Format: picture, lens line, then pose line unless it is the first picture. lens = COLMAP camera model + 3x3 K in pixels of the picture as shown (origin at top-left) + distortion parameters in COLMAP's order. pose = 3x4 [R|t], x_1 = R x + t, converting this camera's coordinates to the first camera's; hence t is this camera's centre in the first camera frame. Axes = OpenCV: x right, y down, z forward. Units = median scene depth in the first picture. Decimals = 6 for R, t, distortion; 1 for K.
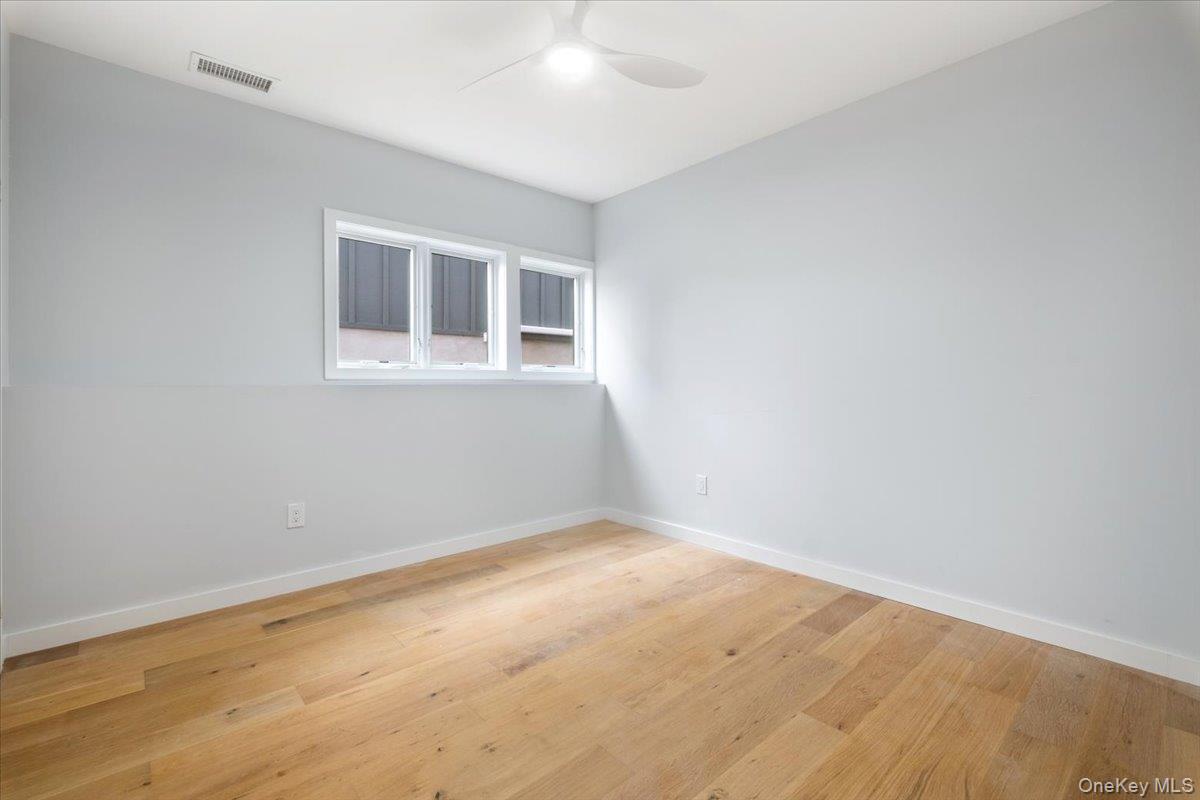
lens RADIAL K [[530.6, 0, 600.9], [0, 530.6, 393.3], [0, 0, 1]] dist [0.000791, 0.000034]
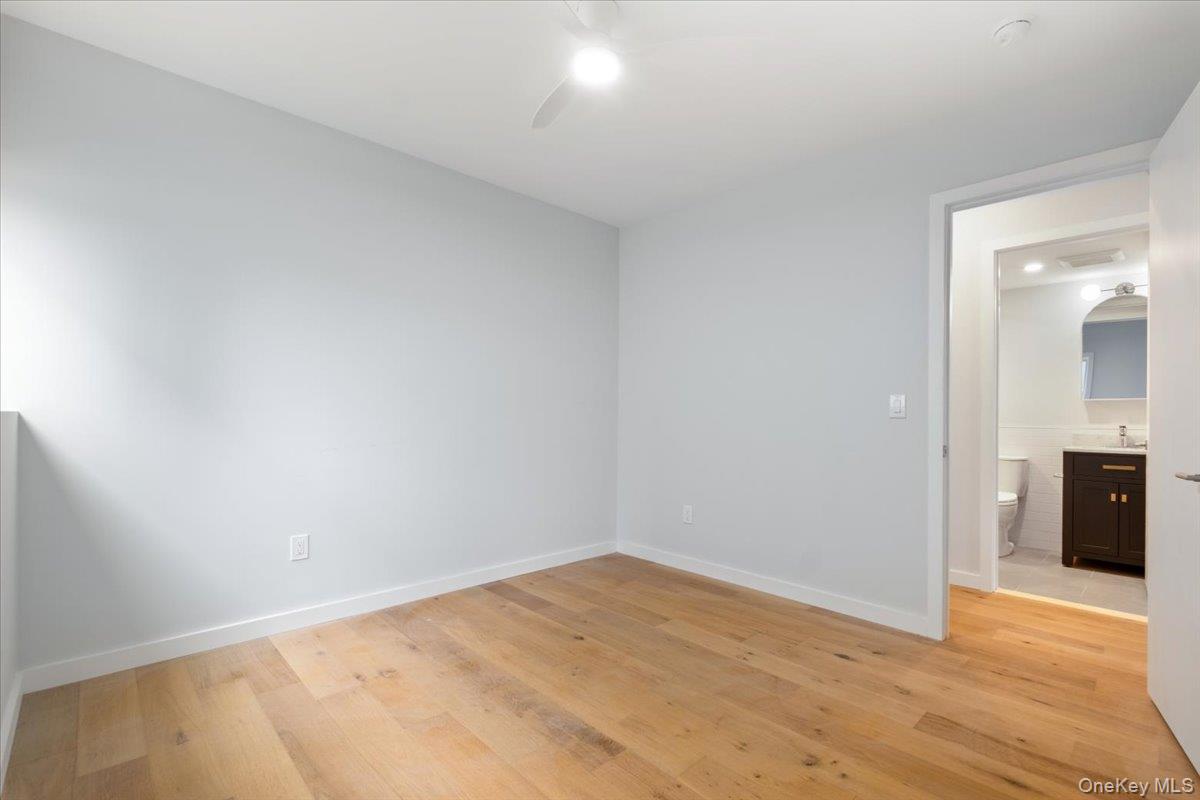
lens RADIAL K [[530.6, 0, 600.9], [0, 530.6, 409.0], [0, 0, 1]] dist [0.000791, 0.000034]
pose [[-0.033920, 0.013405, 0.999335, -0.851296], [0.005982, 0.999895, -0.013210, -0.021388], [-0.999407, 0.005530, -0.033997, 0.850221]]
